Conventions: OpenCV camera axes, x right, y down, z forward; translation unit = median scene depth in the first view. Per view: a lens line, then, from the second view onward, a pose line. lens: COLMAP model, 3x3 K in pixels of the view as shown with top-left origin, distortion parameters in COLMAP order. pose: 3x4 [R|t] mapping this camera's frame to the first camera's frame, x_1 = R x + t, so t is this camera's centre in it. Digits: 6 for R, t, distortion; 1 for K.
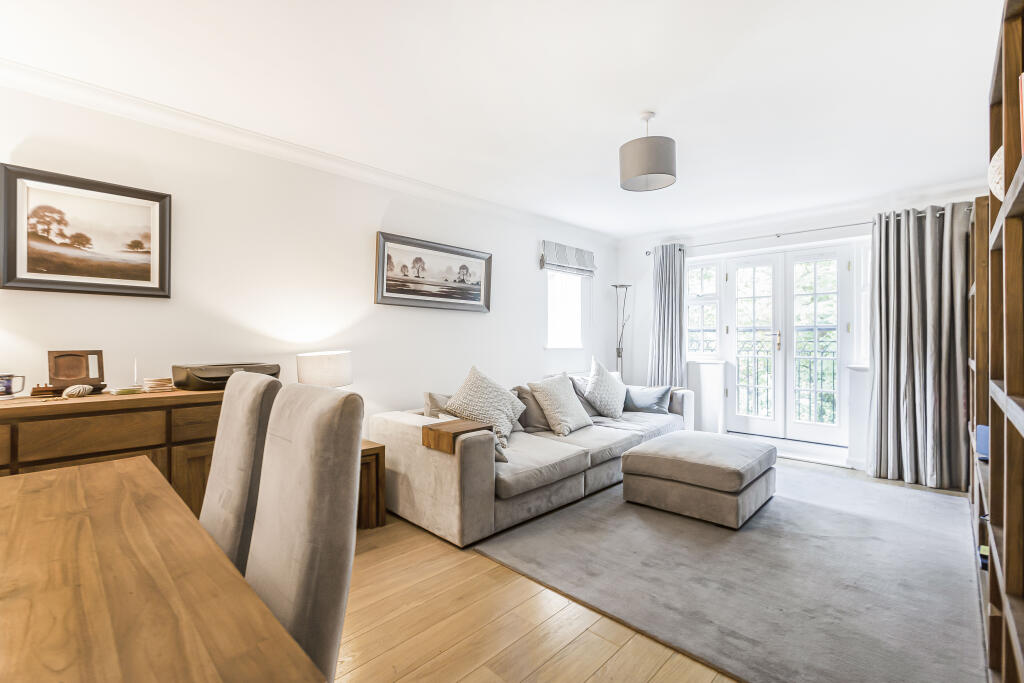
lens RADIAL K [[453.3, 0, 514.5], [0, 453.3, 341.9], [0, 0, 1]] dist [-0.000762, -0.000069]
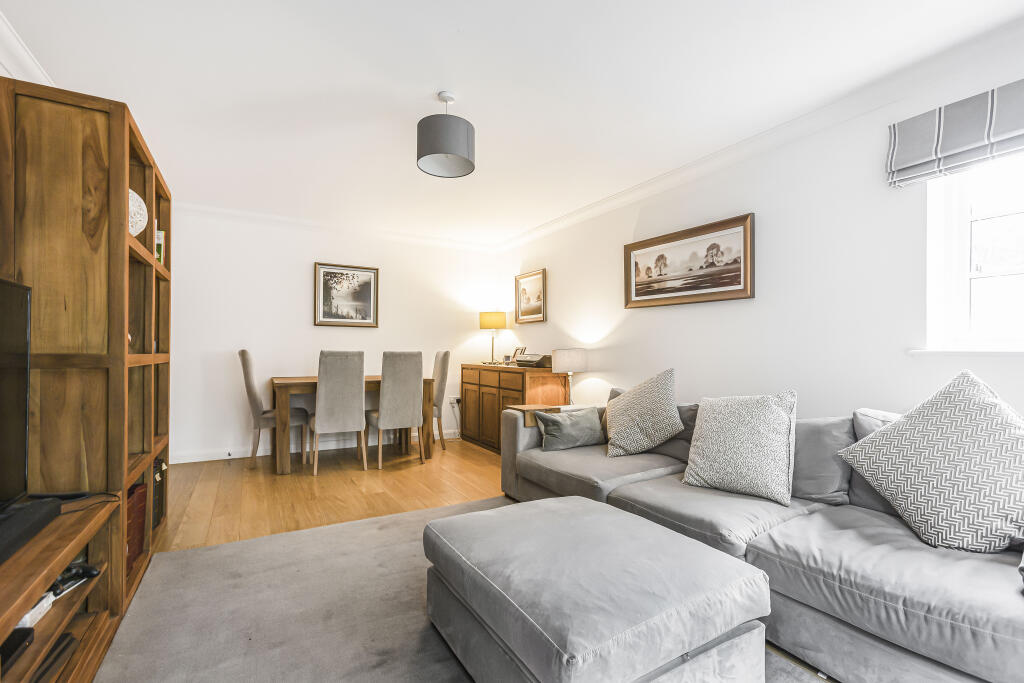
lens RADIAL K [[453.3, 0, 514.5], [0, 453.3, 341.9], [0, 0, 1]] dist [-0.000762, -0.000069]
pose [[-0.256168, -0.011711, -0.966561, 0.770974], [0.000352, 0.999925, -0.012208, 0.012410], [0.966632, -0.003468, -0.256145, 0.896074]]
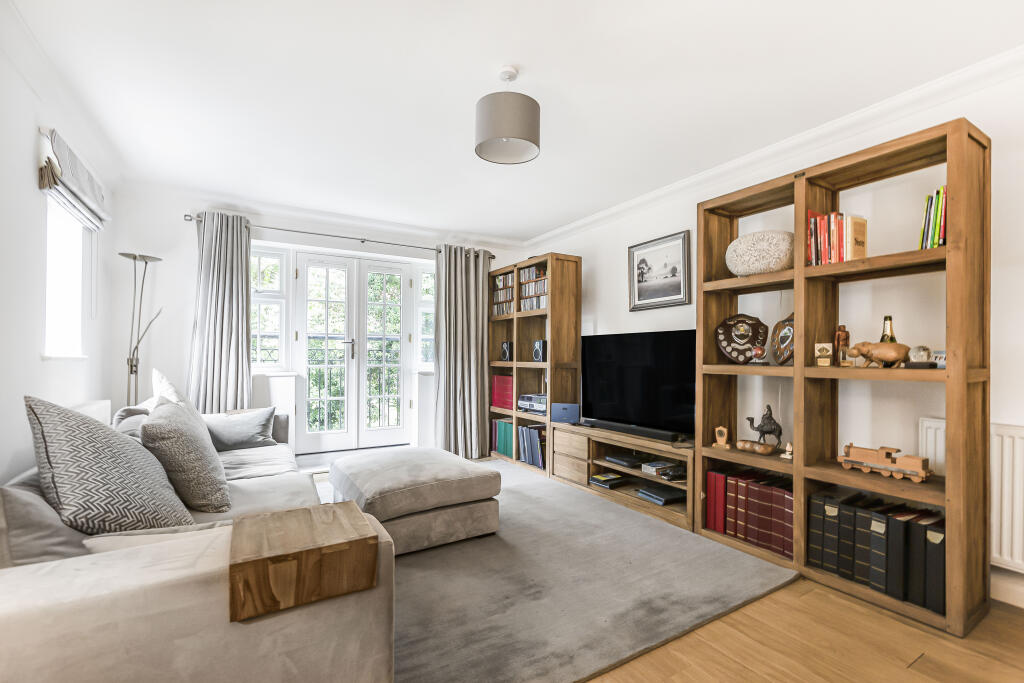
lens RADIAL K [[462.1, 0, 511.5], [0, 462.1, 360.5], [0, 0, 1]] dist [0.000420, 0.000049]
pose [[0.260270, -0.008075, 0.965502, -0.340880], [0.003965, 0.999966, 0.007294, 0.019526], [-0.965528, 0.001929, 0.260293, 0.493781]]
